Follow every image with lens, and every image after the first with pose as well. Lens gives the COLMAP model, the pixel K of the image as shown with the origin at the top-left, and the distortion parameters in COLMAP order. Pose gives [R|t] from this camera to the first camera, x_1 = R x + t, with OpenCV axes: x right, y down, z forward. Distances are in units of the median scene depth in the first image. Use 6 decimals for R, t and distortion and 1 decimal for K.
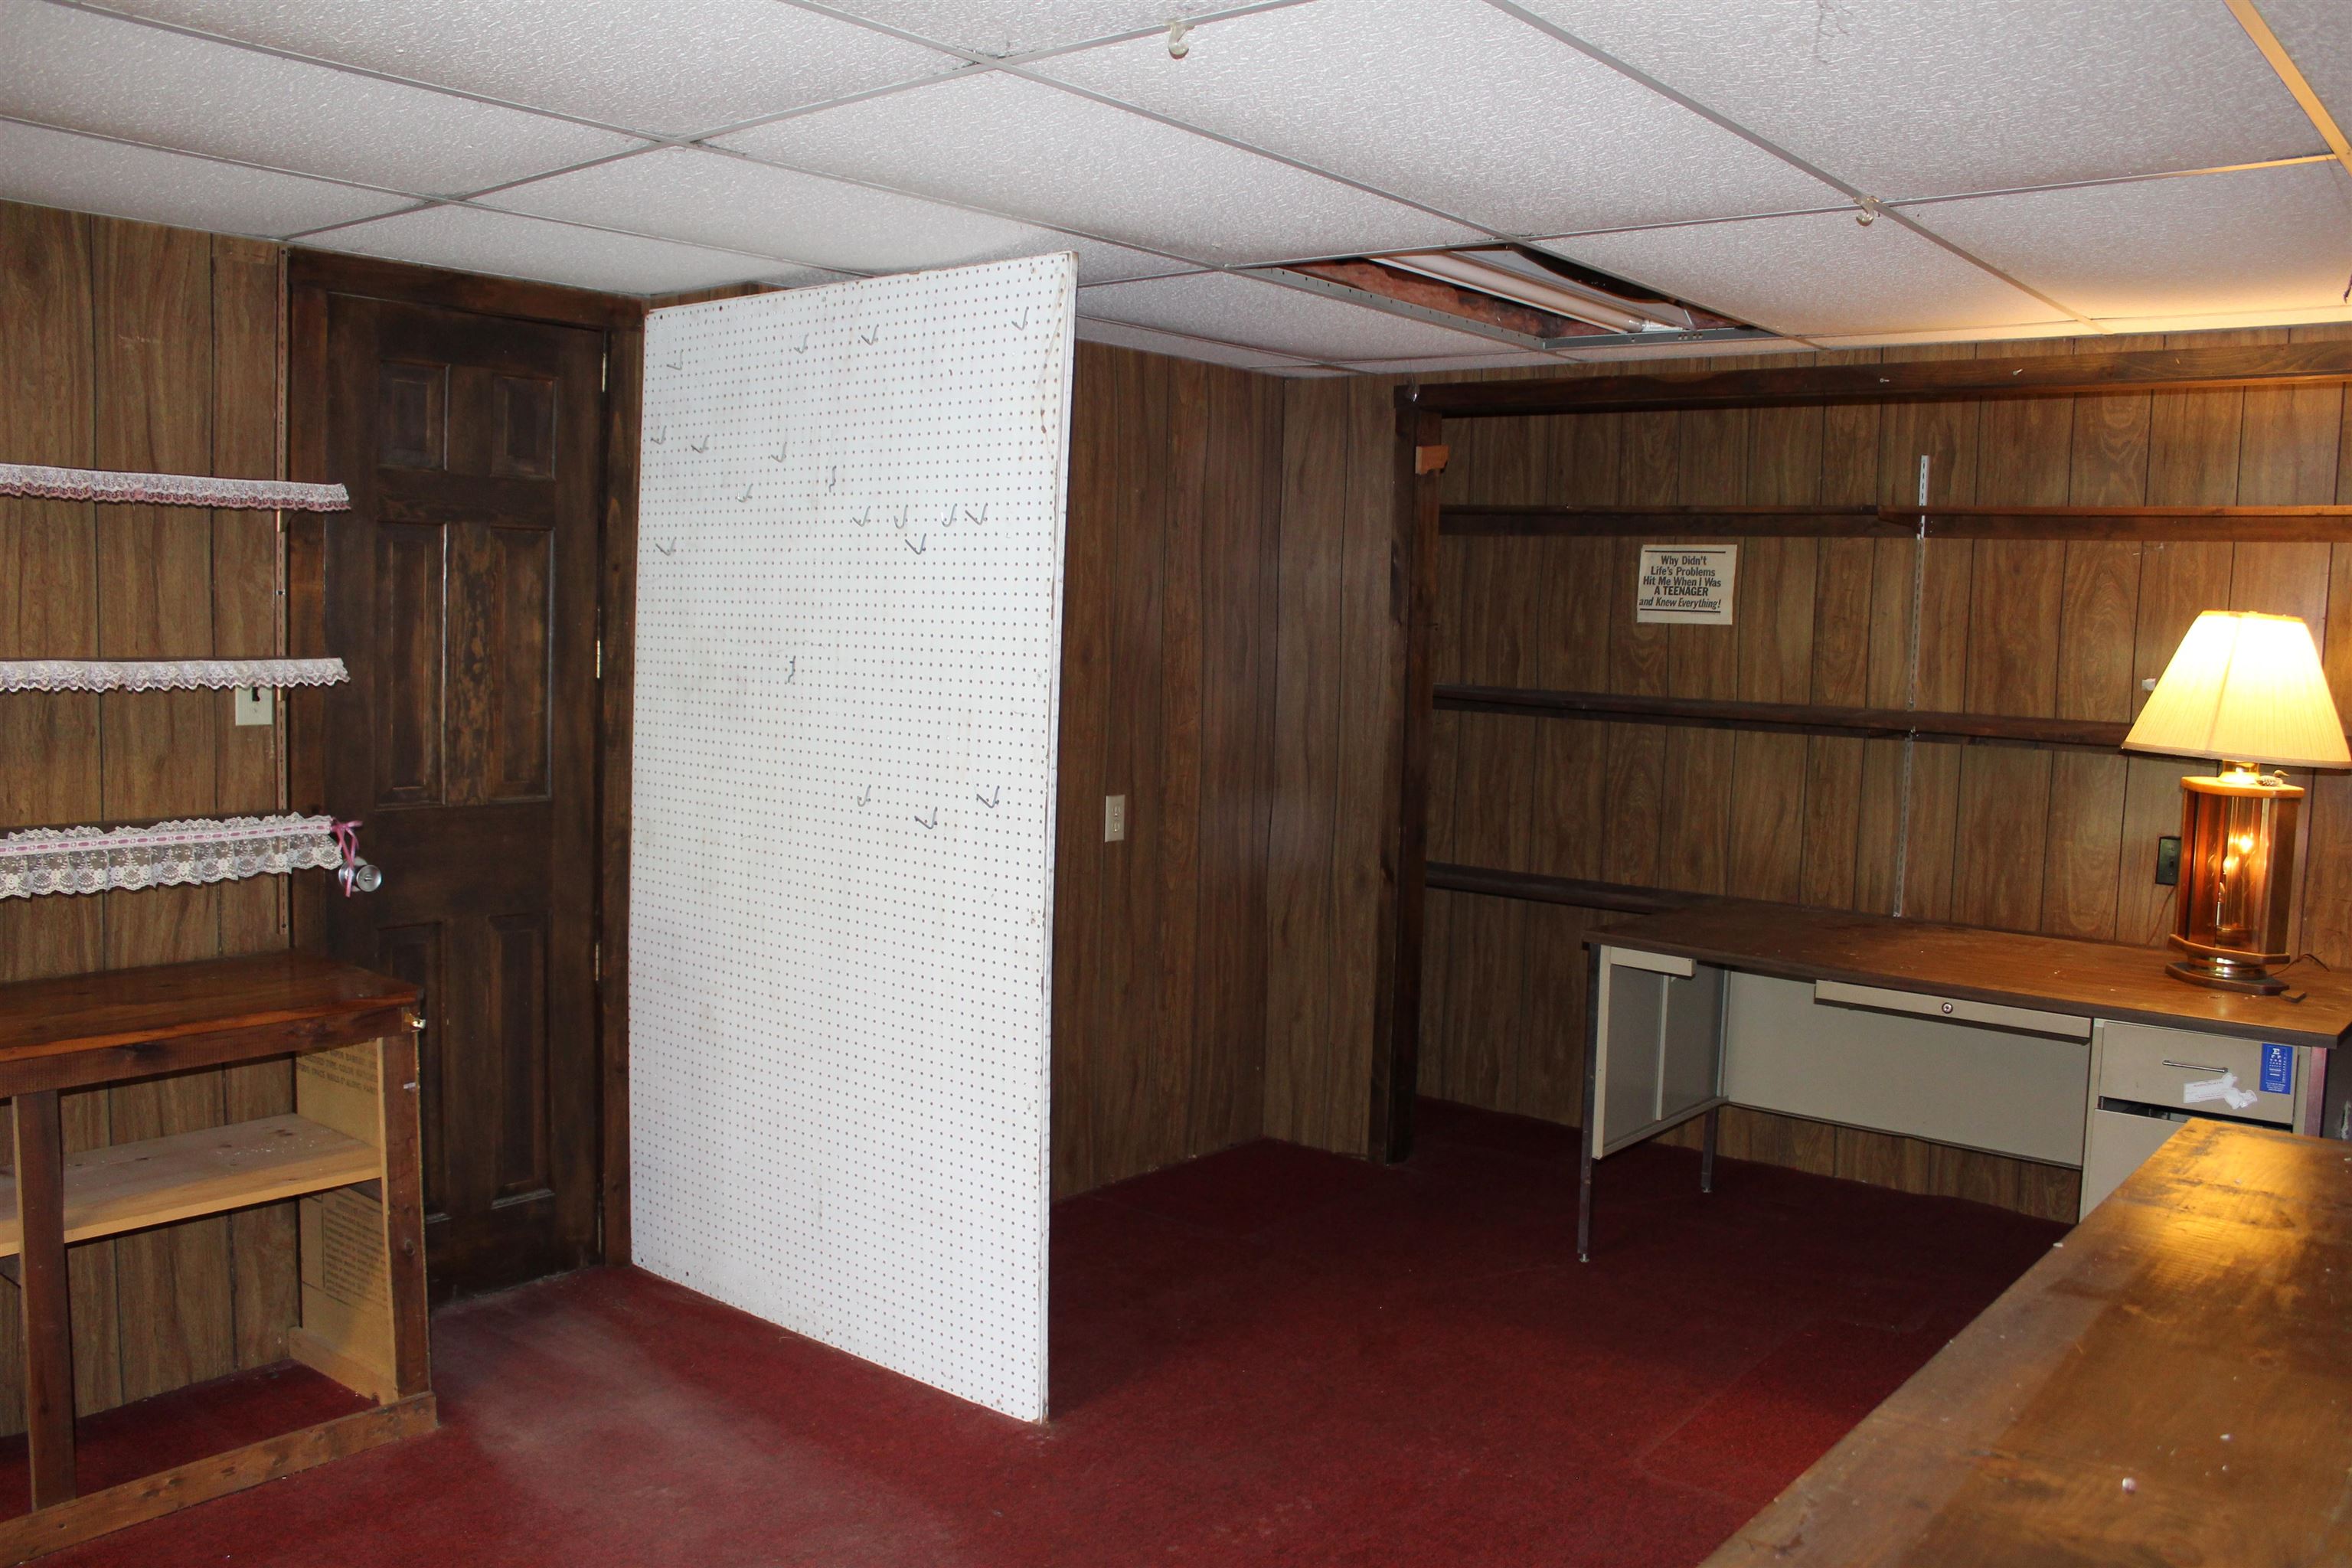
lens RADIAL K [[1938.5, 0, 1176.0], [0, 1938.5, 784.0], [0, 0, 1]] dist [-0.044428, 0.004964]
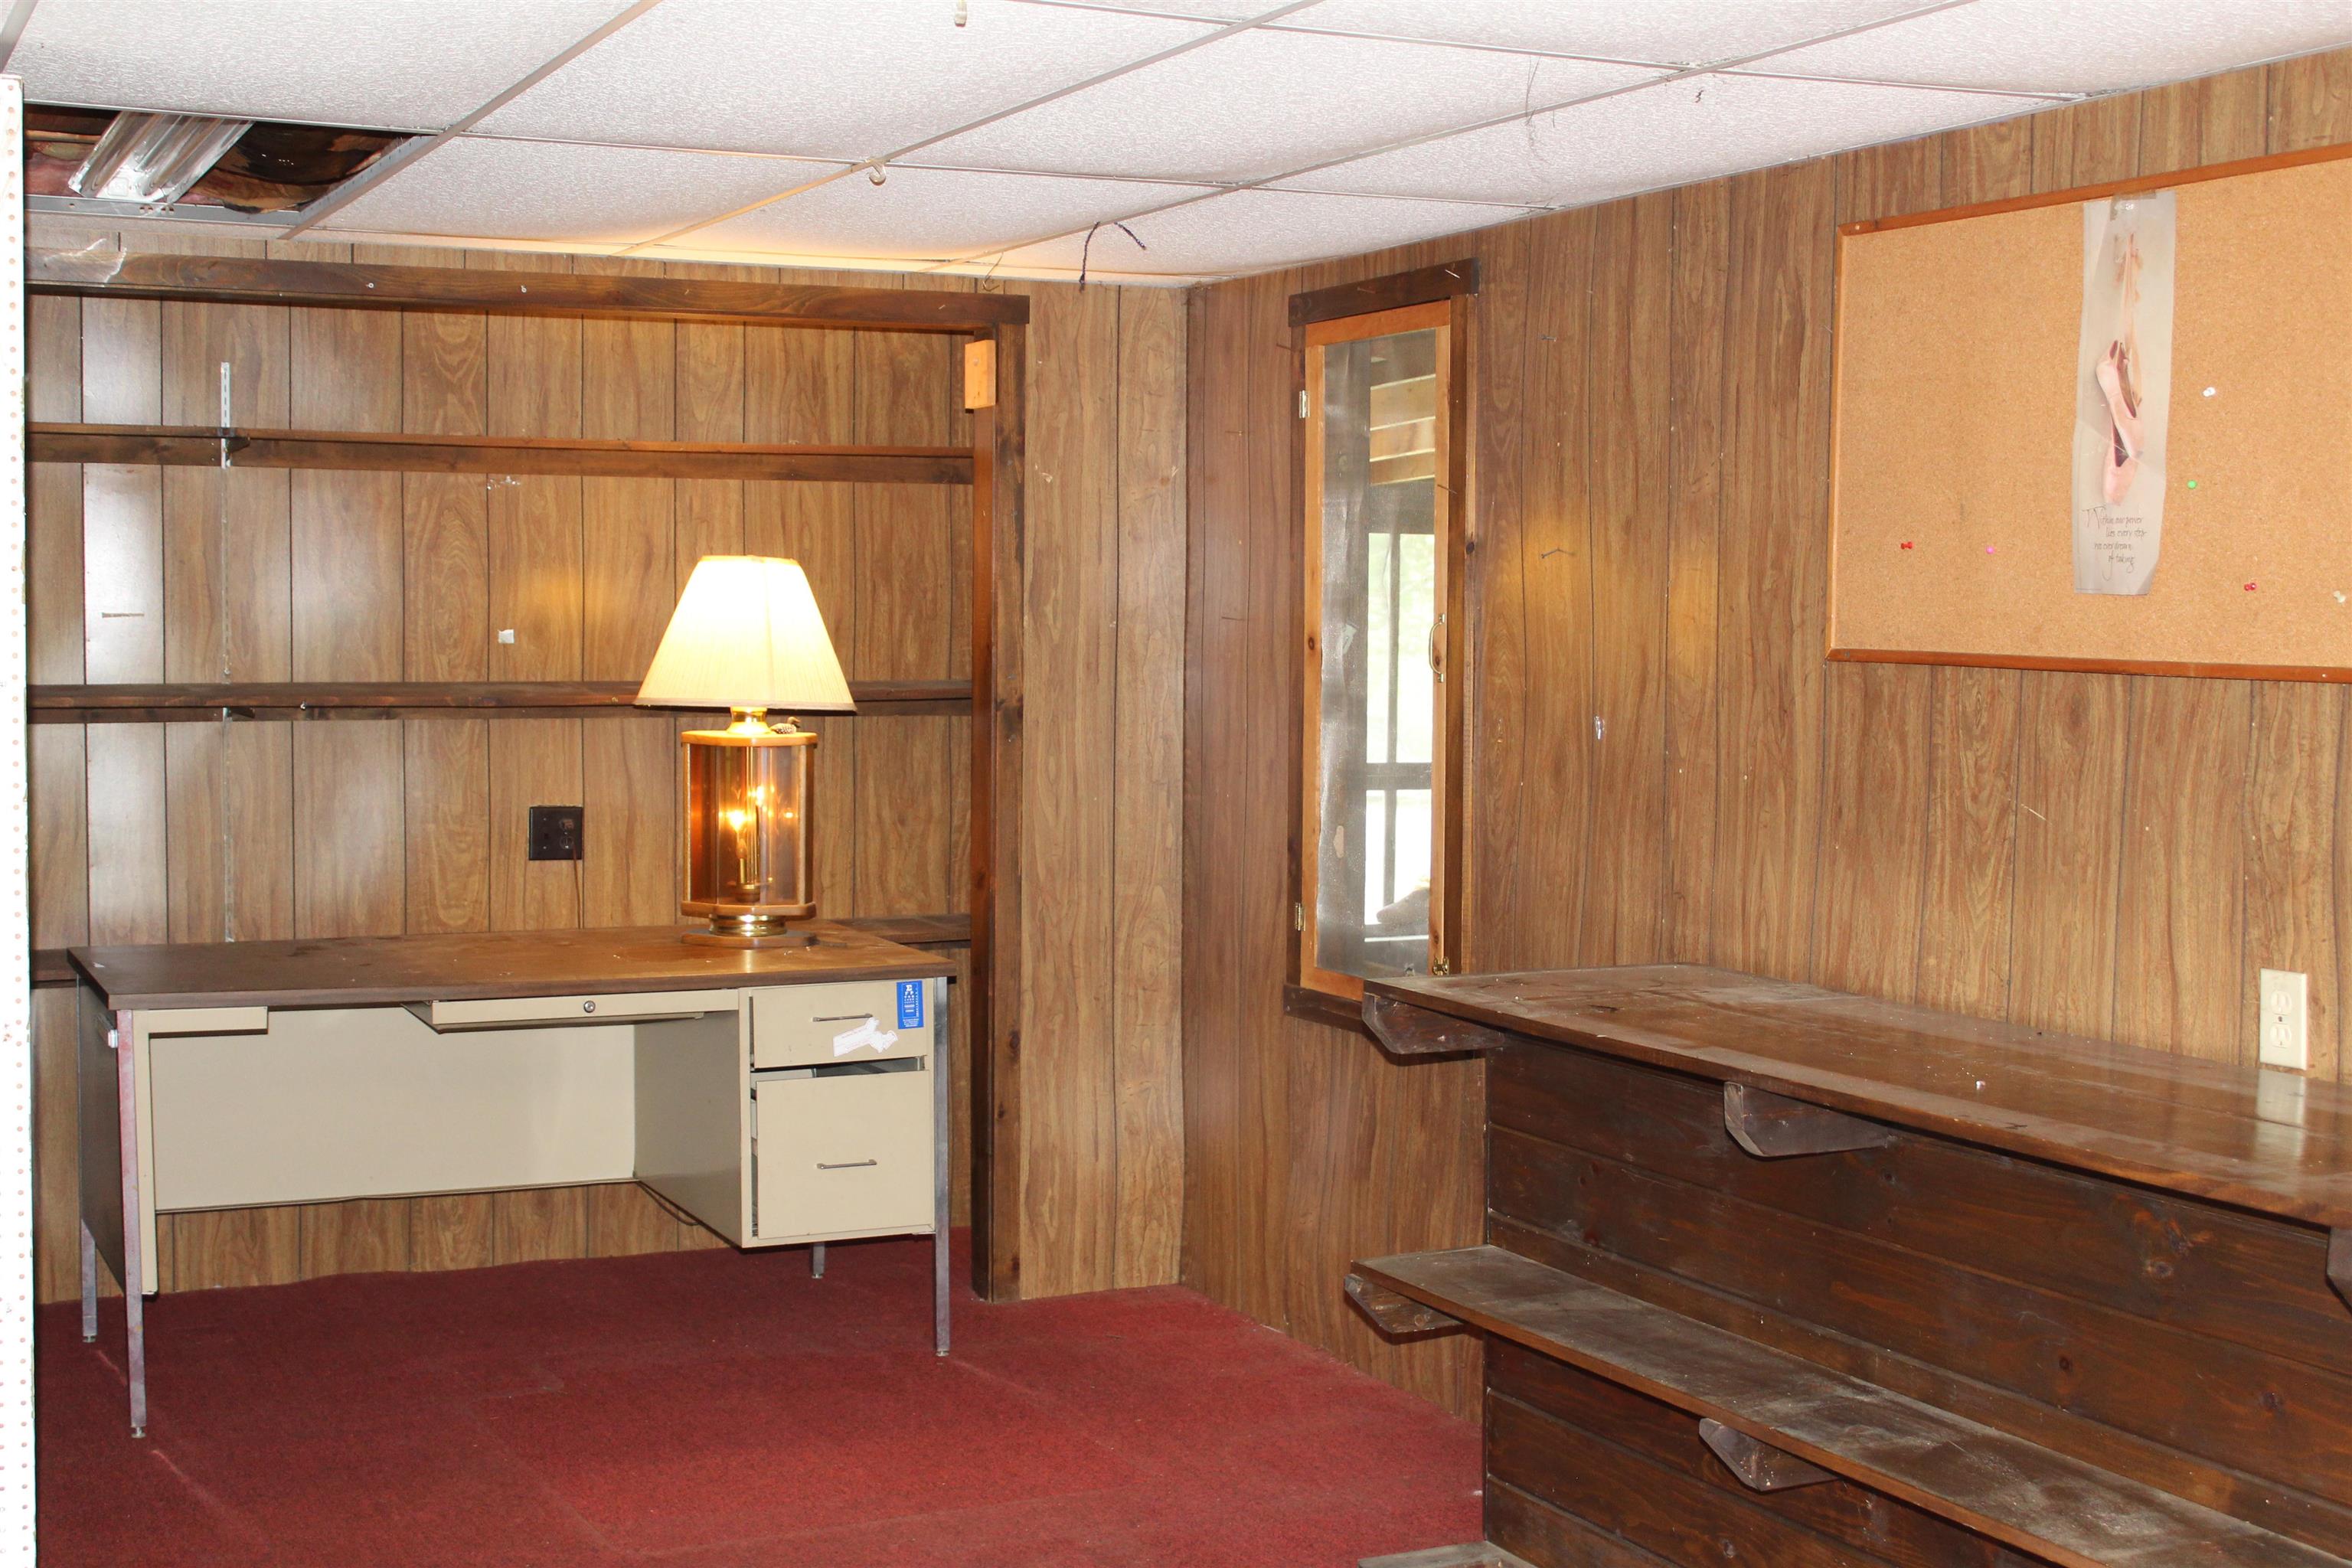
lens RADIAL K [[3097.0, 0, 1176.0], [0, 3097.0, 784.0], [0, 0, 1]] dist [-0.118922, -0.005228]
pose [[0.439597, -0.080442, 0.894586, -0.642808], [0.082341, 0.995397, 0.049044, -0.029114], [-0.894413, 0.052102, 0.444197, 0.102862]]
